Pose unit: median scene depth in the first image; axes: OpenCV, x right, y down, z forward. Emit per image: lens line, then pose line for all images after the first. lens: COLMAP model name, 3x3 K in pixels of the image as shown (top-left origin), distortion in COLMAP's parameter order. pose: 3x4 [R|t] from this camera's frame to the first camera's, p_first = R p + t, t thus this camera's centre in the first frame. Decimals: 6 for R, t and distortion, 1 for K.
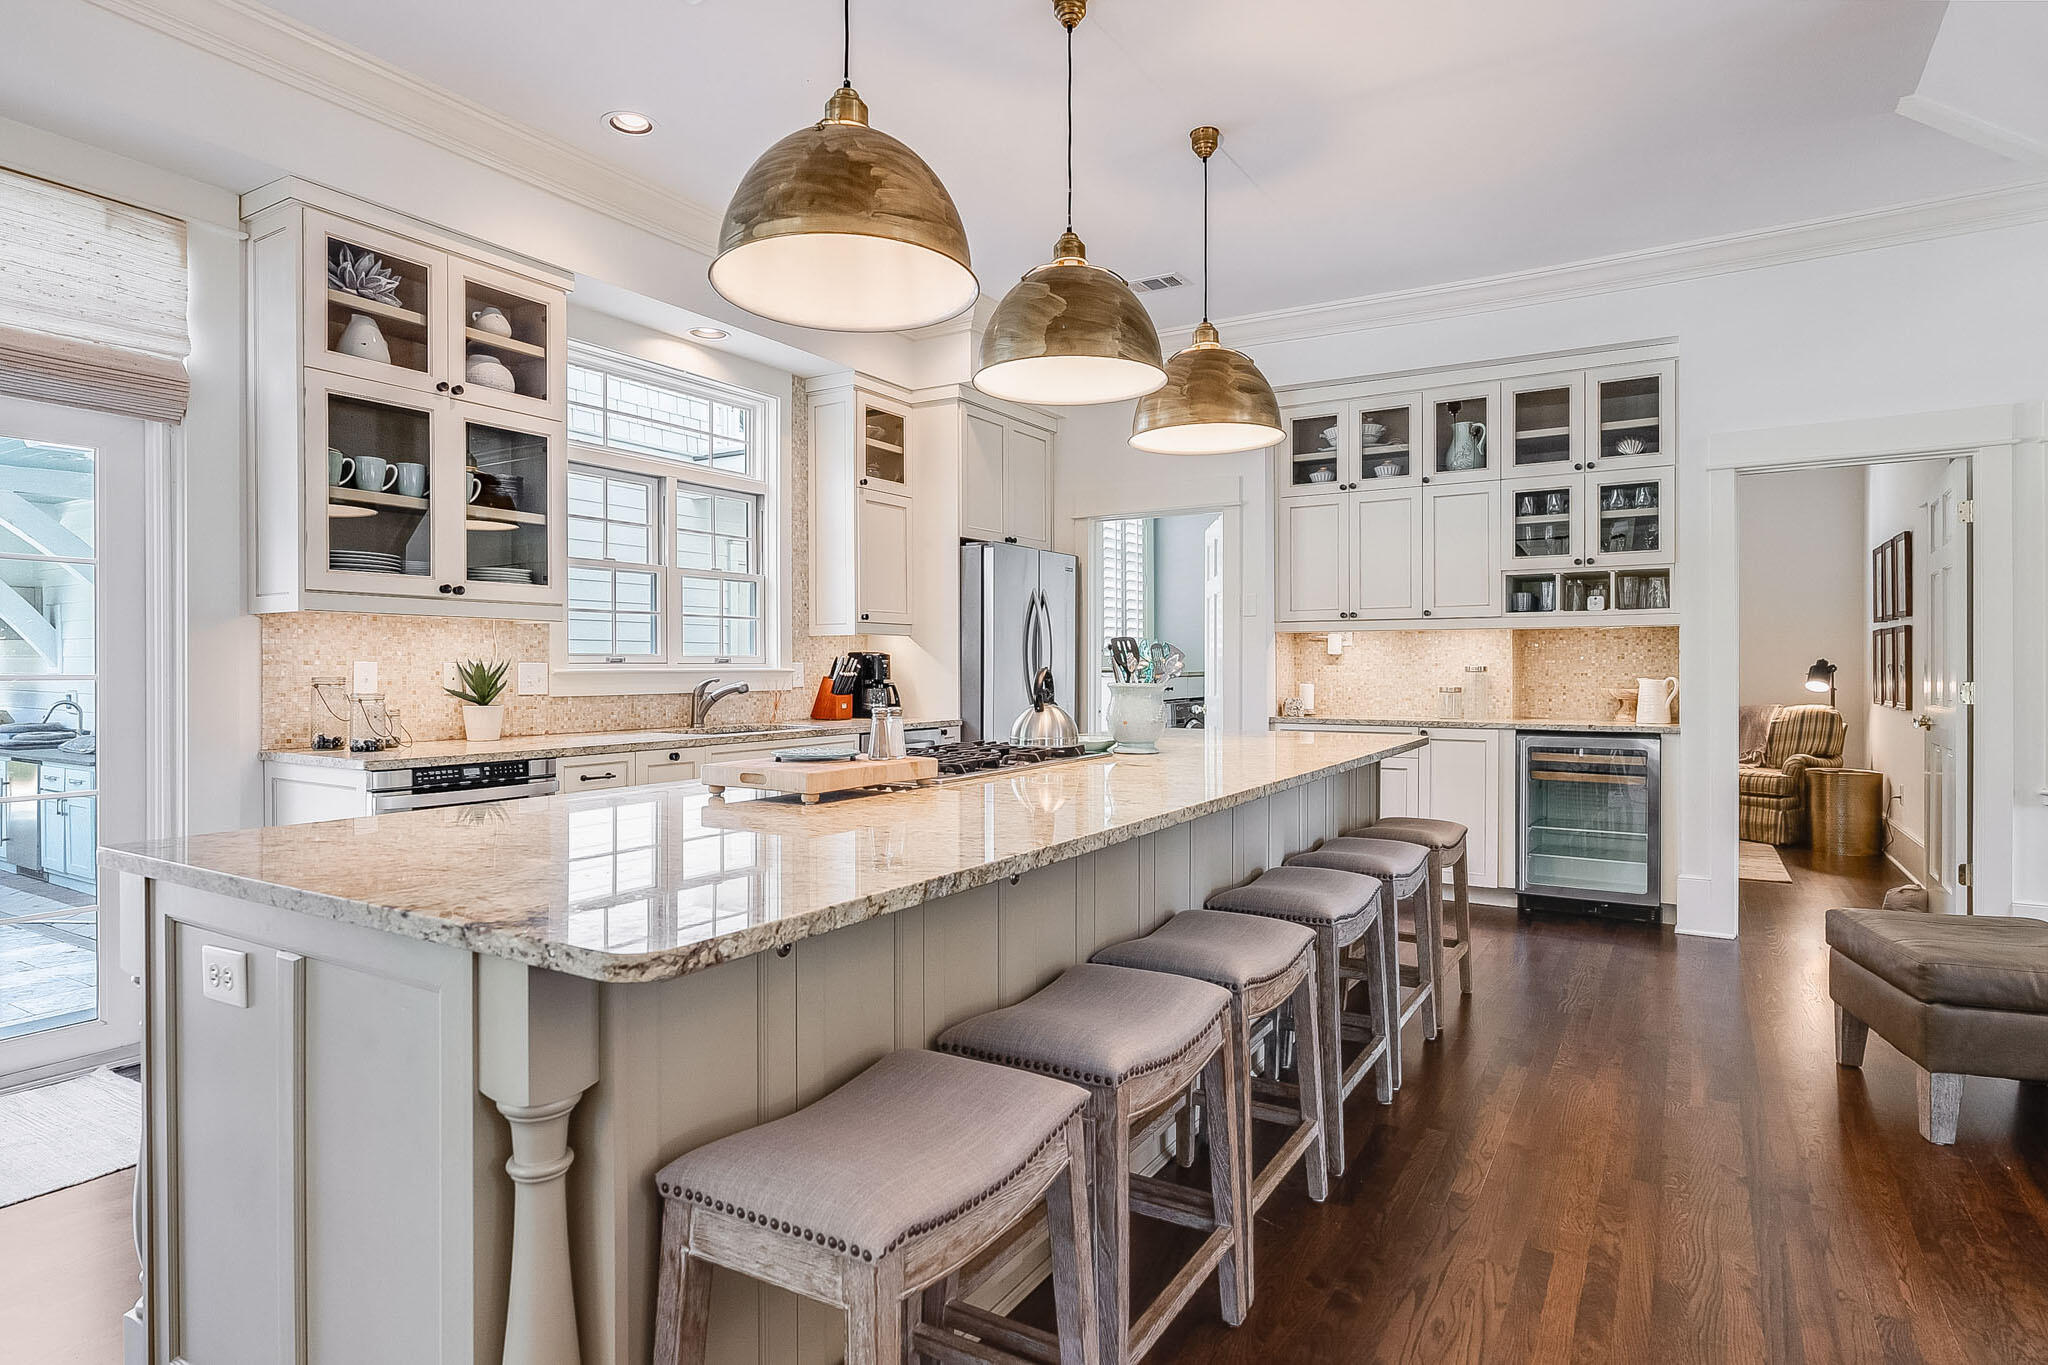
lens RADIAL K [[1106.8, 0, 1025.5], [0, 1106.8, 680.3], [0, 0, 1]] dist [-0.014482, 0.003485]
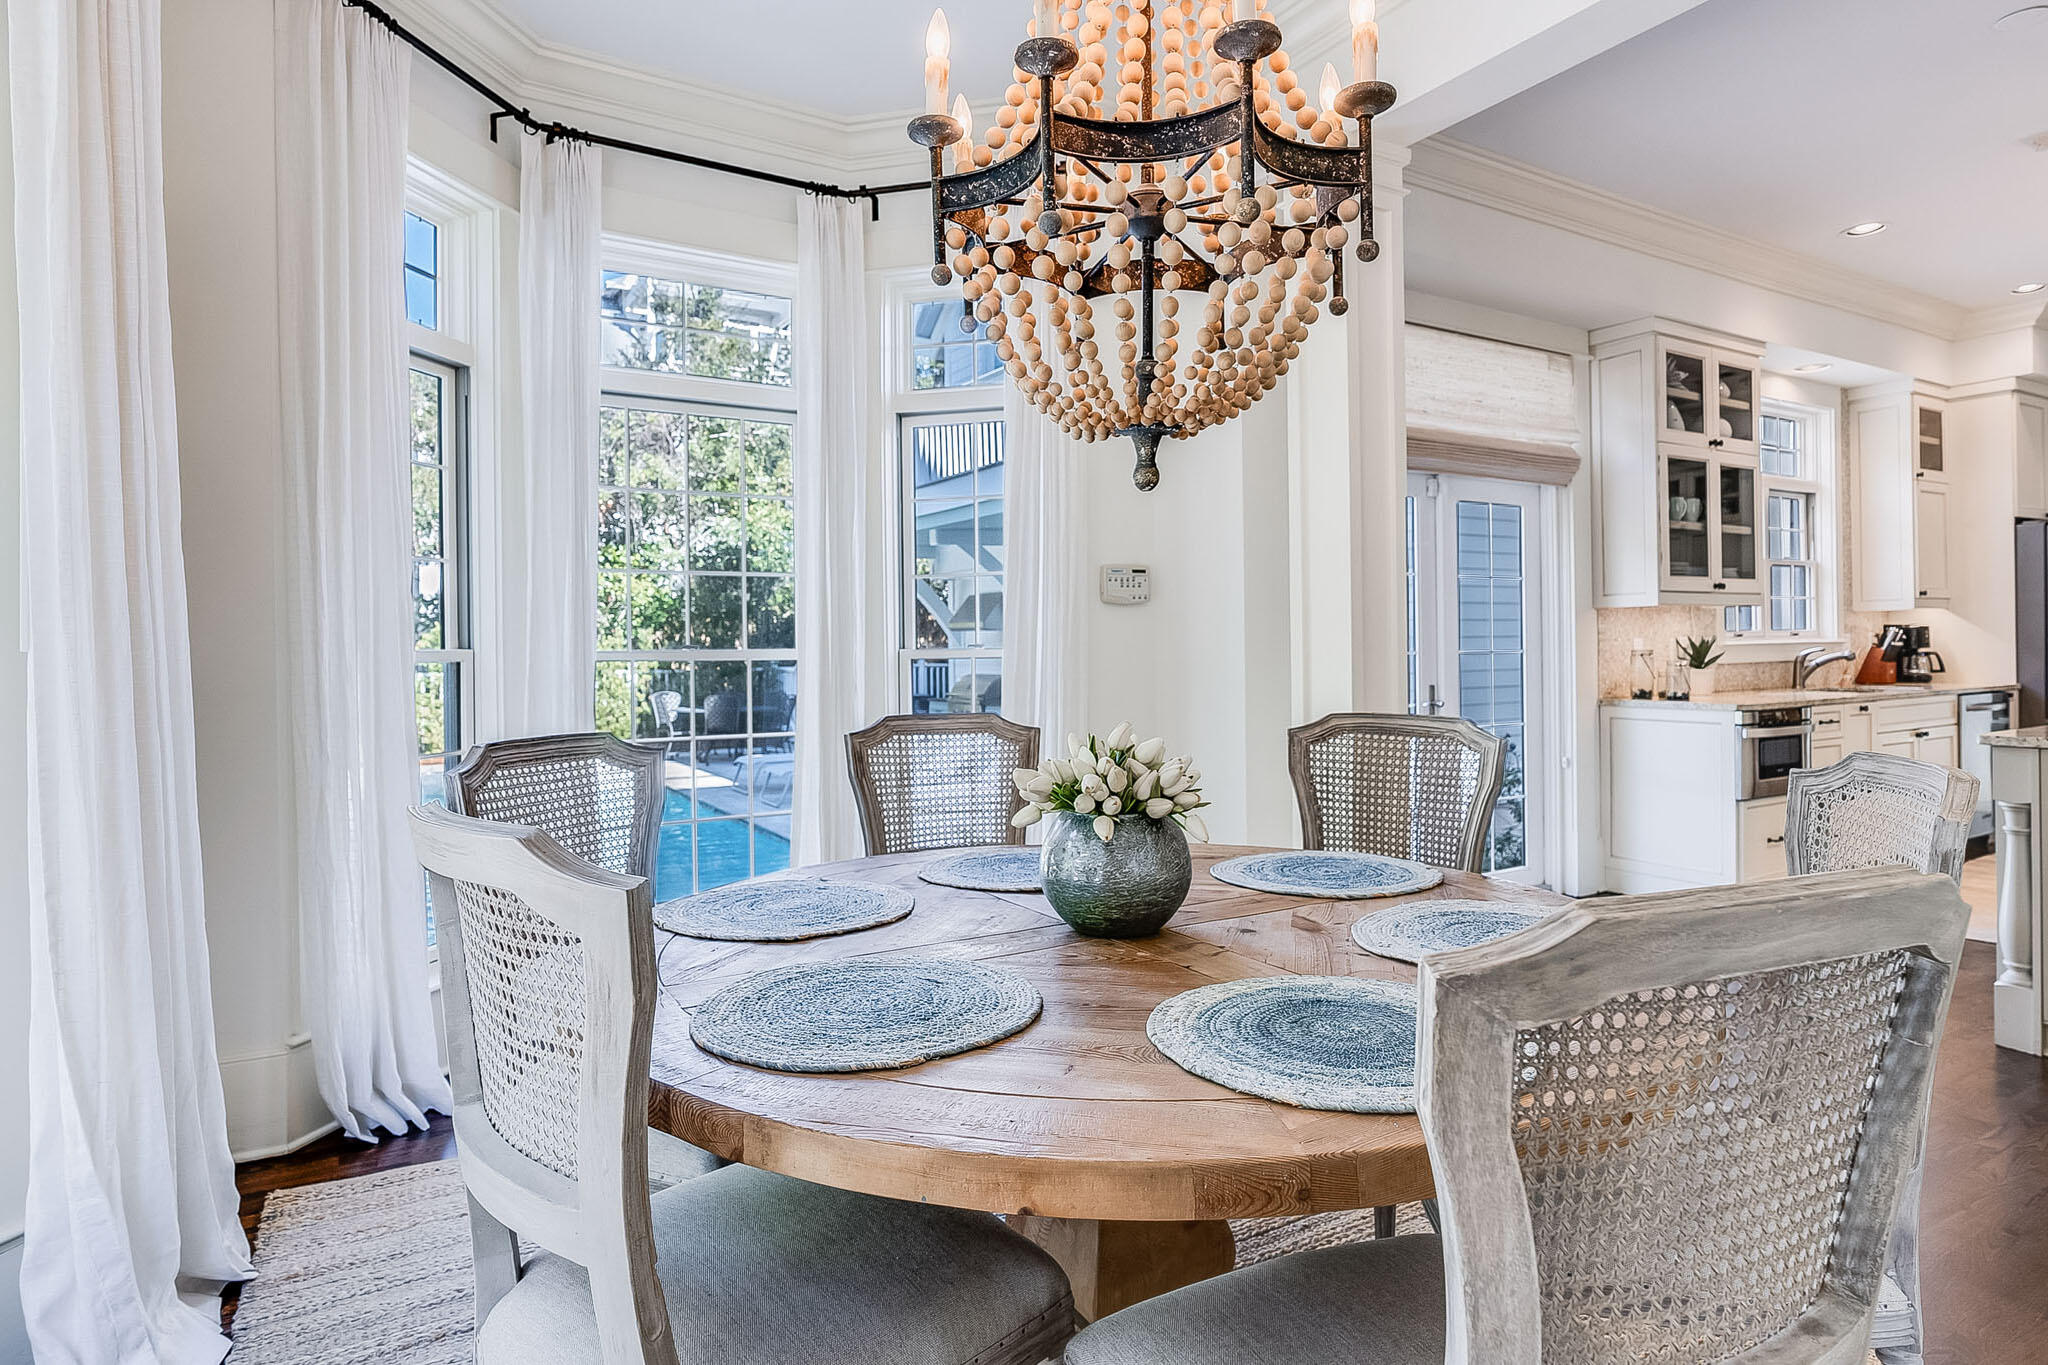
lens RADIAL K [[1106.8, 0, 1024.5], [0, 1106.8, 664.6], [0, 0, 1]] dist [-0.014482, 0.003485]
pose [[0.875683, -0.006916, -0.482836, -0.195193], [0.010303, 0.999937, 0.004362, 0.000710], [0.482776, -0.008795, 0.875700, -0.207741]]
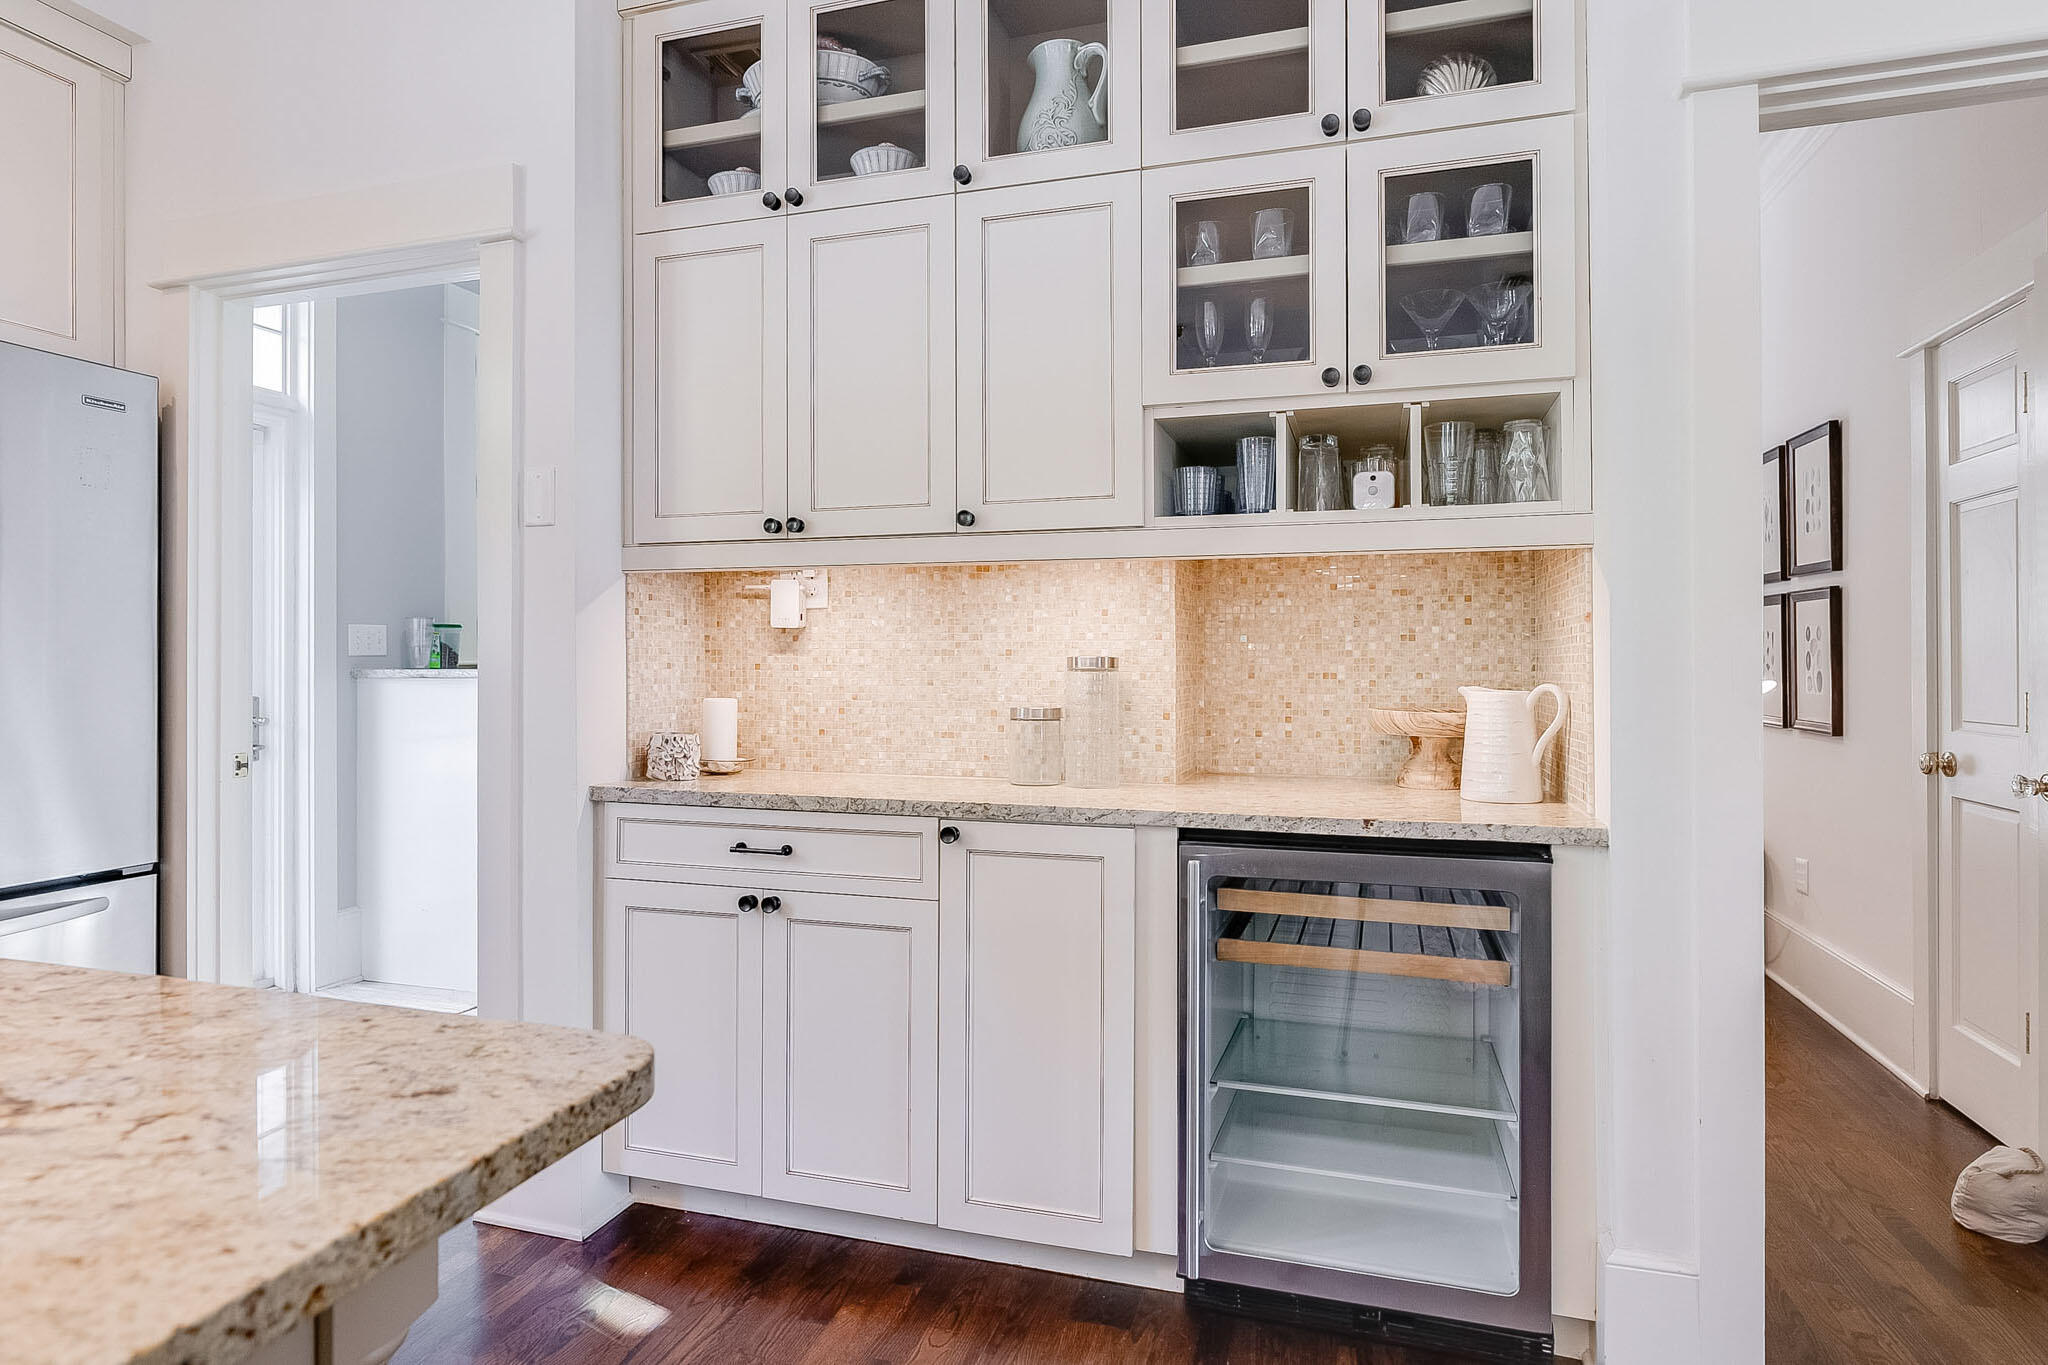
lens RADIAL K [[1102.6, 0, 1033.2], [0, 1102.6, 657.5], [0, 0, 1]] dist [-0.018259, -0.000210]
pose [[0.966313, 0.002583, 0.257358, 0.303122], [0.000895, 0.999910, -0.013394, -0.007371], [-0.257370, 0.013173, 0.966223, 0.657294]]
